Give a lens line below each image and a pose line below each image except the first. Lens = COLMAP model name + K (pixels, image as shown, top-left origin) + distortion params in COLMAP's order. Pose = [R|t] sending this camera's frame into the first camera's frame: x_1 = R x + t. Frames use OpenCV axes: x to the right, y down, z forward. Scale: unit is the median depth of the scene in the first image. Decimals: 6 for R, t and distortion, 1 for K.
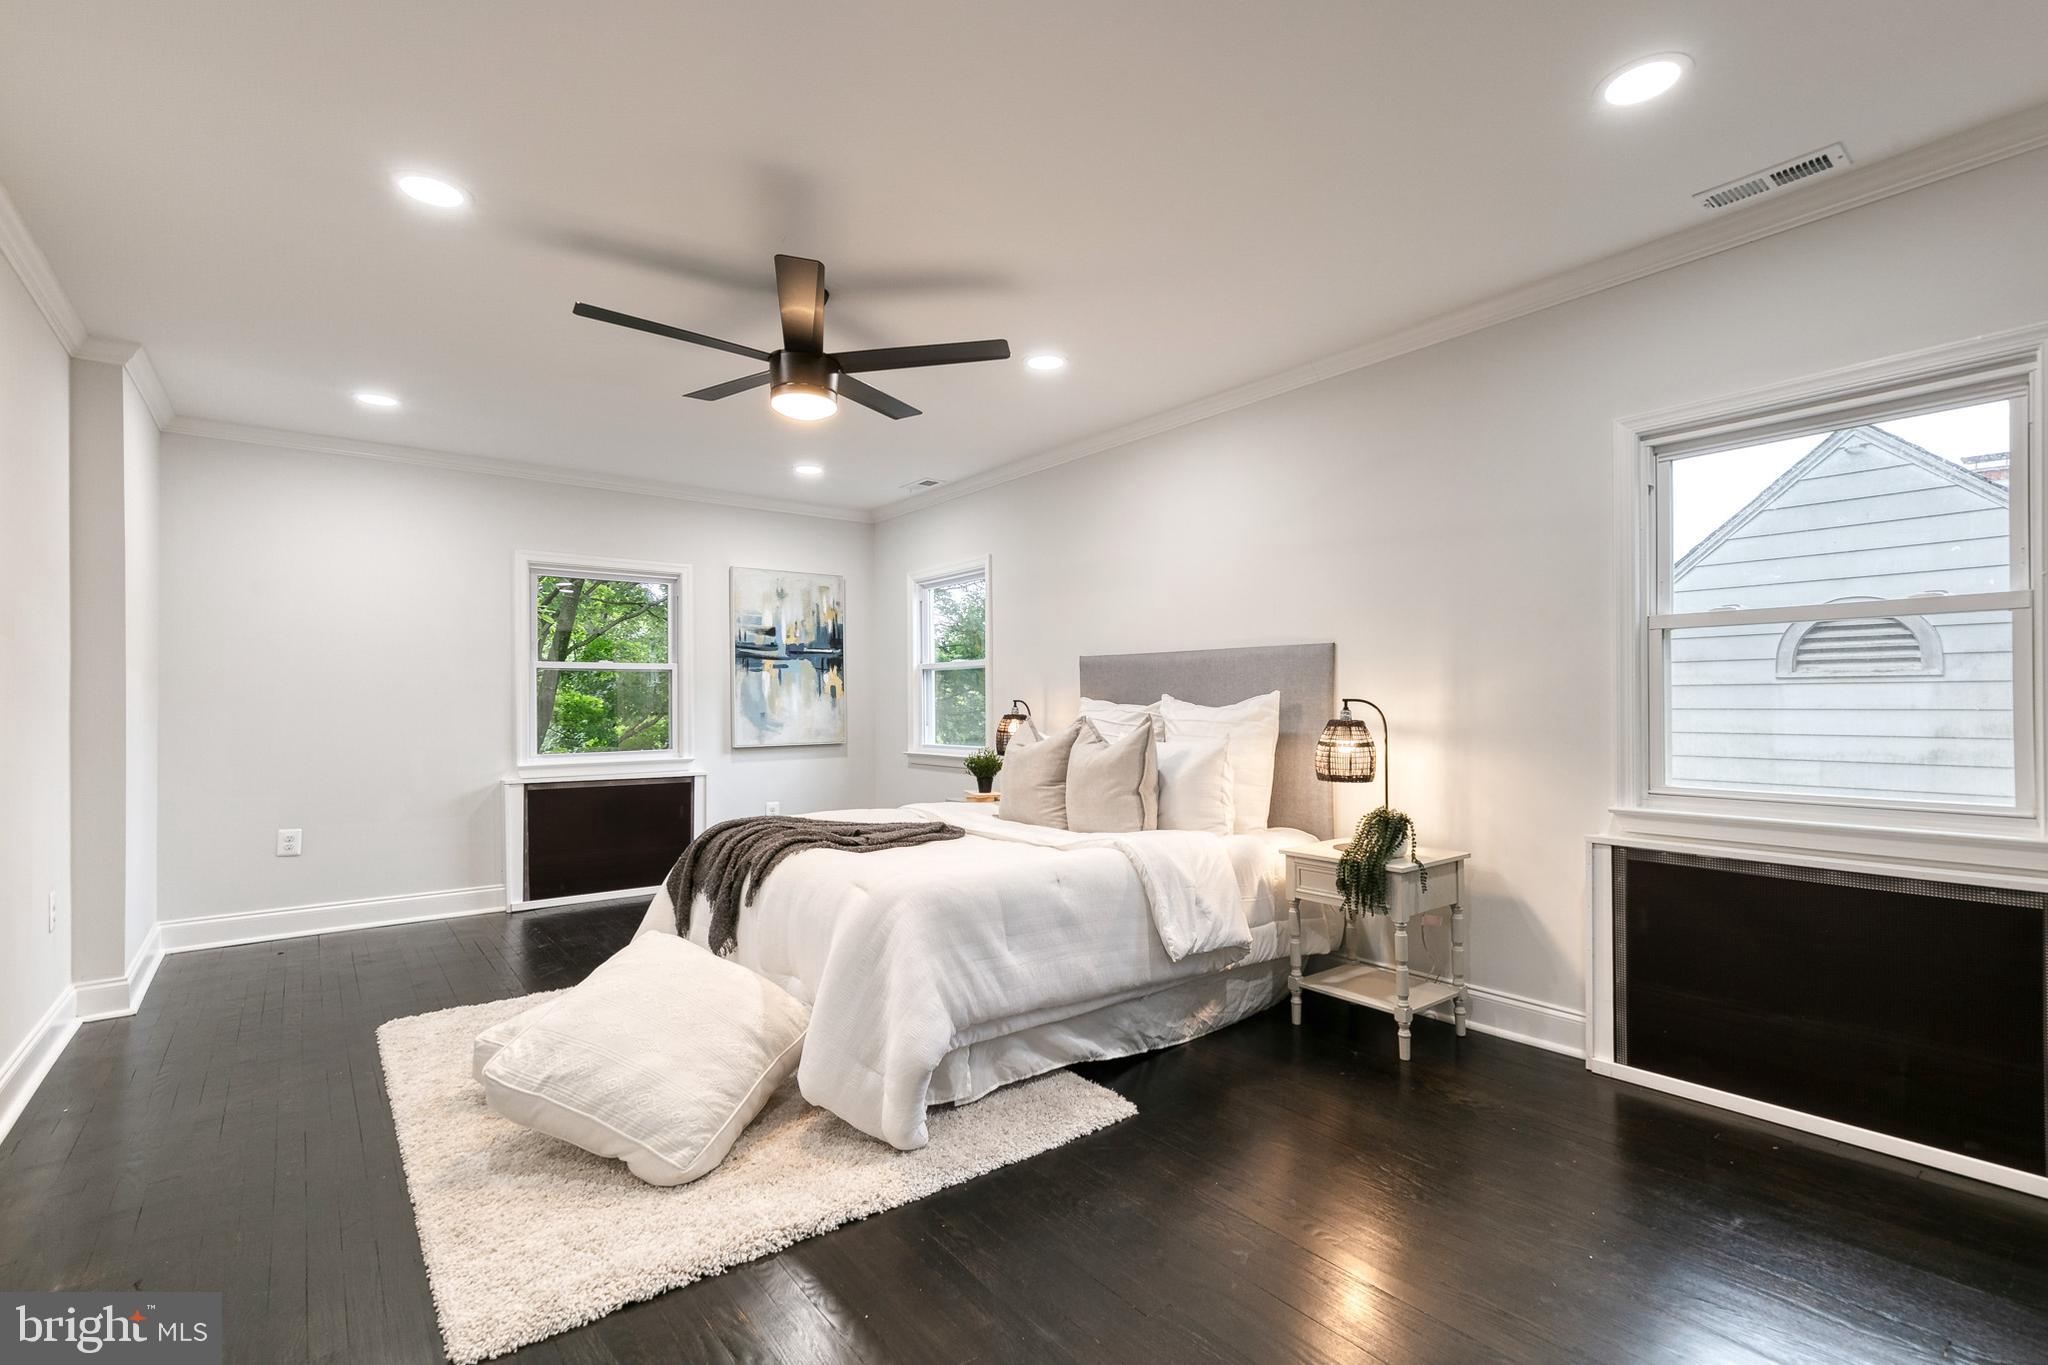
lens RADIAL K [[929.0, 0, 1032.0], [0, 929.0, 687.8], [0, 0, 1]] dist [0.013531, -0.001604]
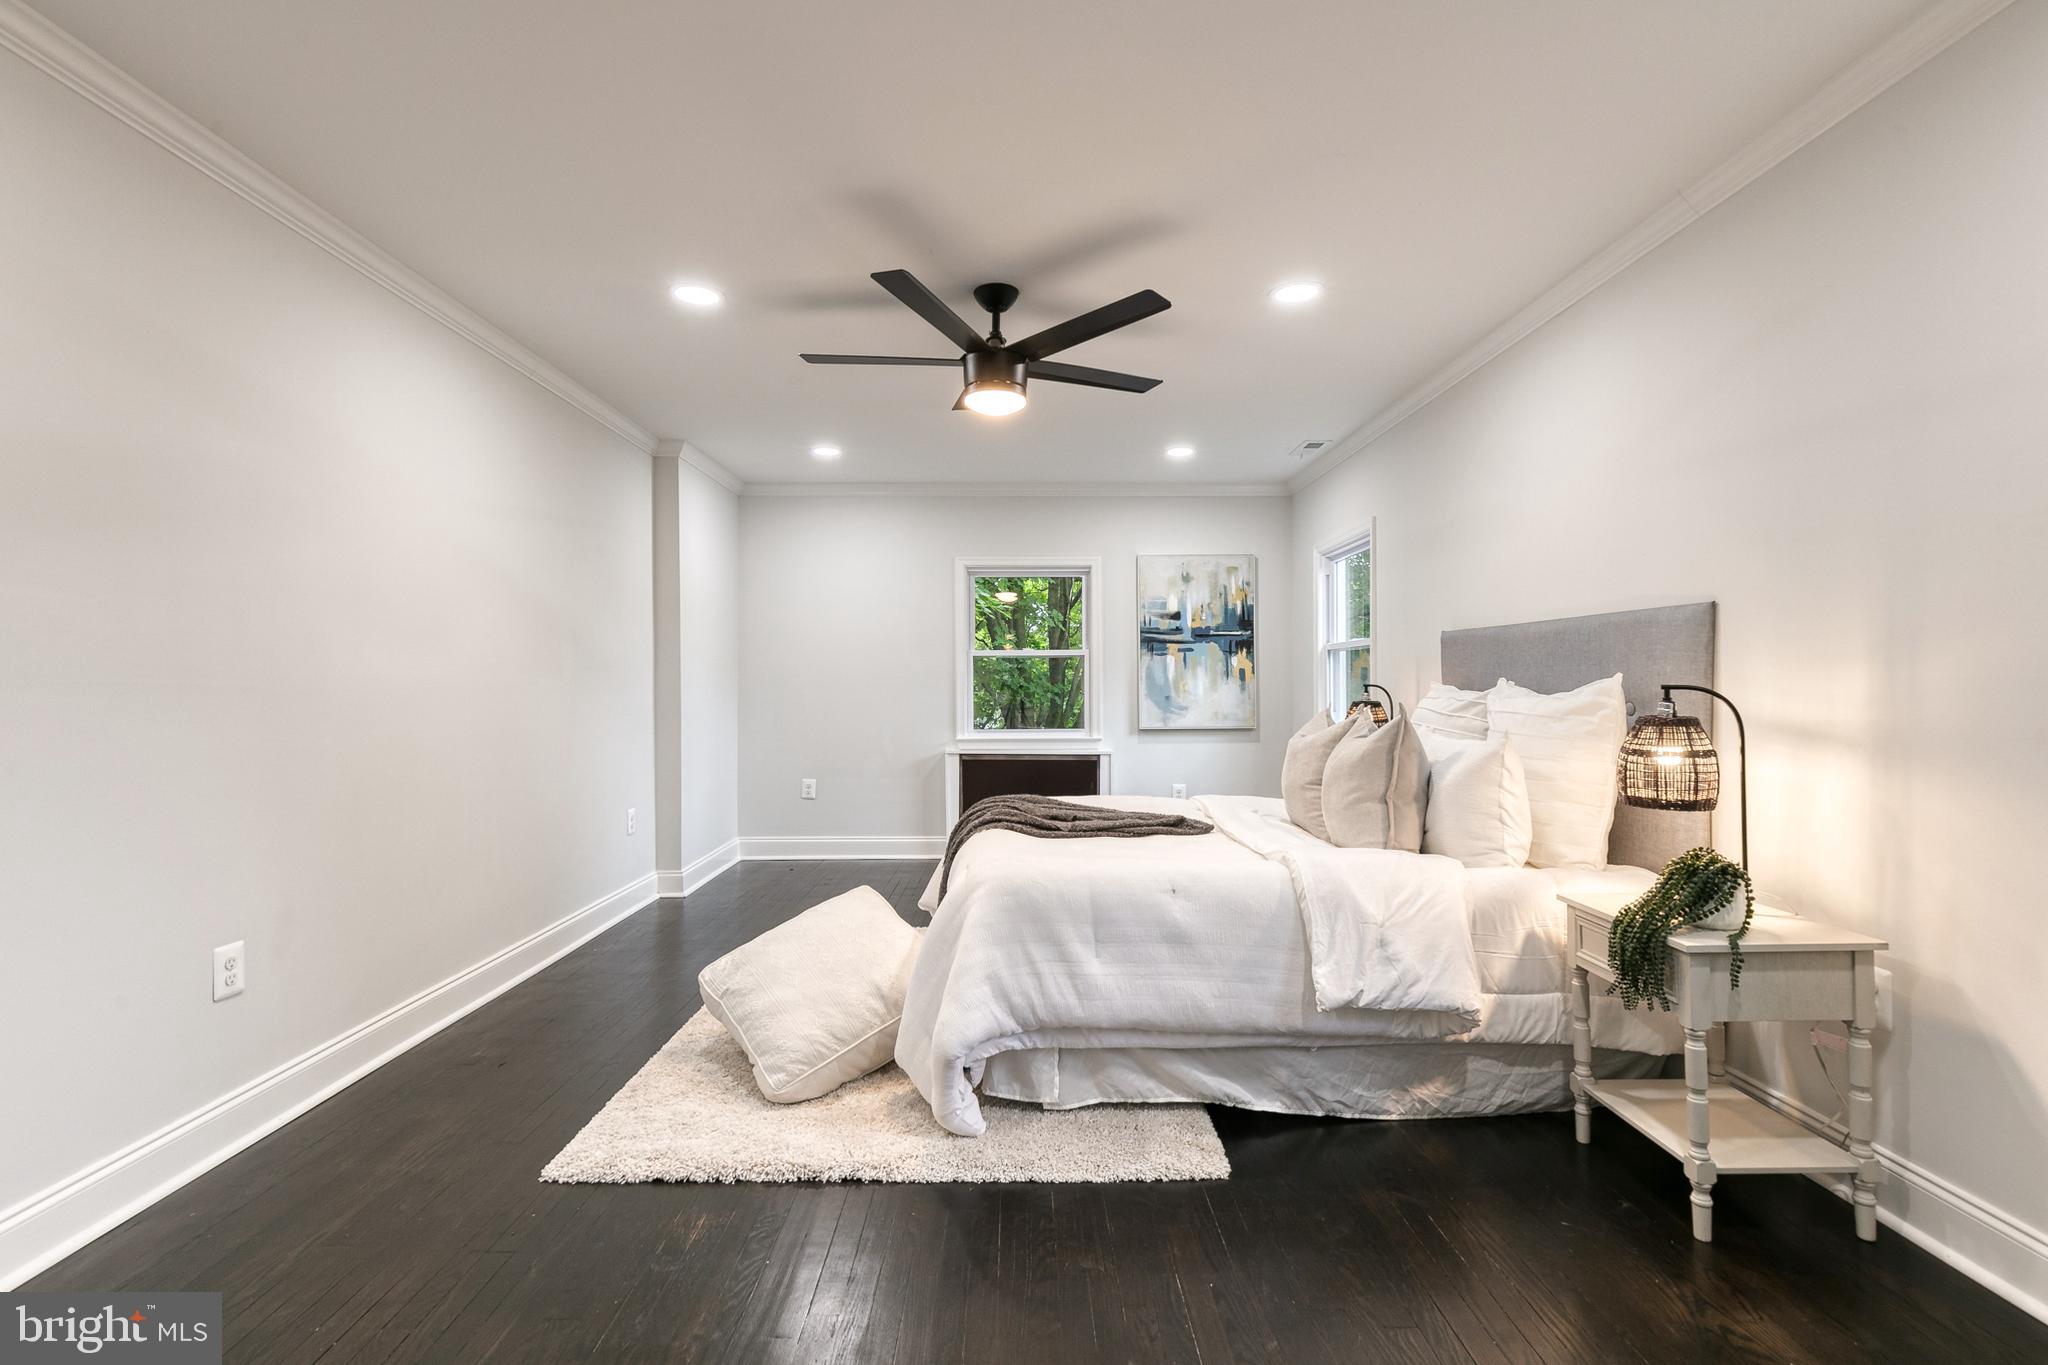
lens RADIAL K [[929.0, 0, 1021.0], [0, 929.0, 678.4], [0, 0, 1]] dist [0.013531, -0.001604]
pose [[0.796495, -0.001987, -0.604642, 0.374471], [0.007882, 0.999944, 0.007096, -0.001604], [0.604594, -0.010418, 0.796465, 0.174605]]
